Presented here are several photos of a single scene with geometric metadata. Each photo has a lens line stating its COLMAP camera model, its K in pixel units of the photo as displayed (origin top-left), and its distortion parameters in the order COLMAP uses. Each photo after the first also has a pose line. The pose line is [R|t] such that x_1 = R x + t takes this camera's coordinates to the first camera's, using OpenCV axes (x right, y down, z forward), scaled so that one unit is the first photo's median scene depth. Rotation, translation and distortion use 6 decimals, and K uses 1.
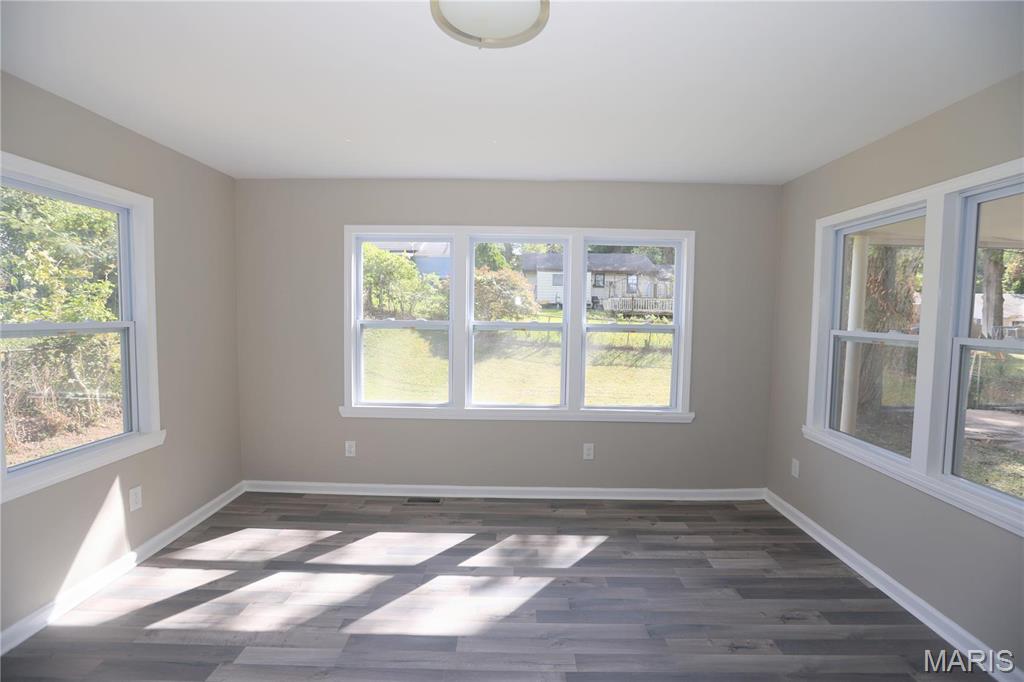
lens RADIAL K [[465.6, 0, 520.2], [0, 465.6, 342.0], [0, 0, 1]] dist [-0.026506, 0.004491]
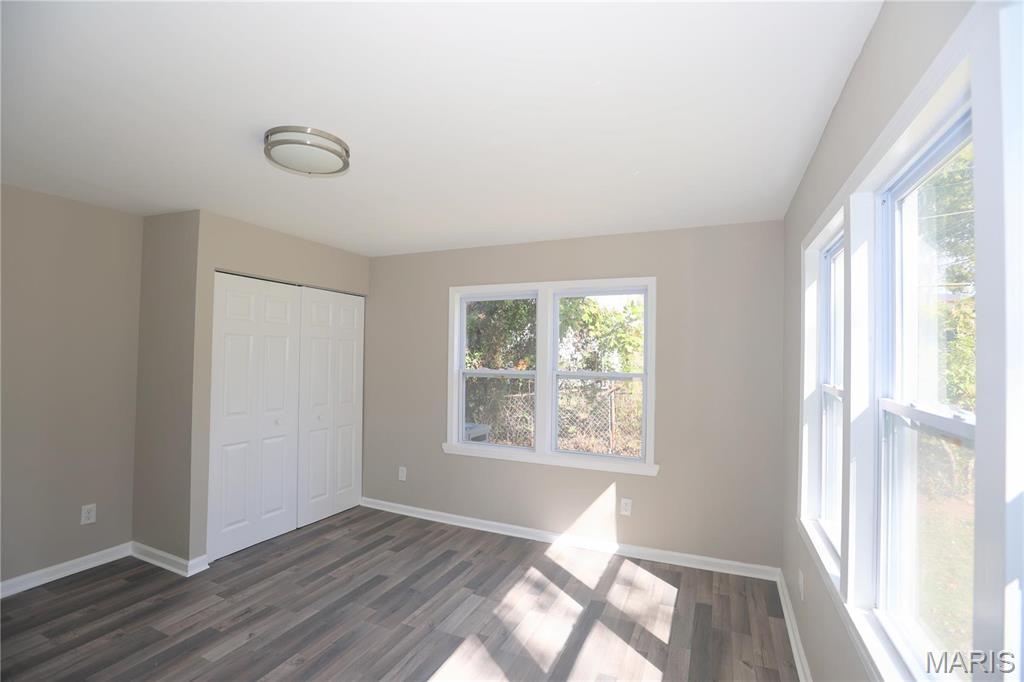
lens RADIAL K [[465.6, 0, 513.2], [0, 465.6, 343.8], [0, 0, 1]] dist [-0.026506, 0.004491]
pose [[-0.417001, -0.054305, -0.907282, 0.532318], [-0.082679, 0.996341, -0.021635, -0.069605], [0.905138, 0.065991, -0.419965, 1.222753]]
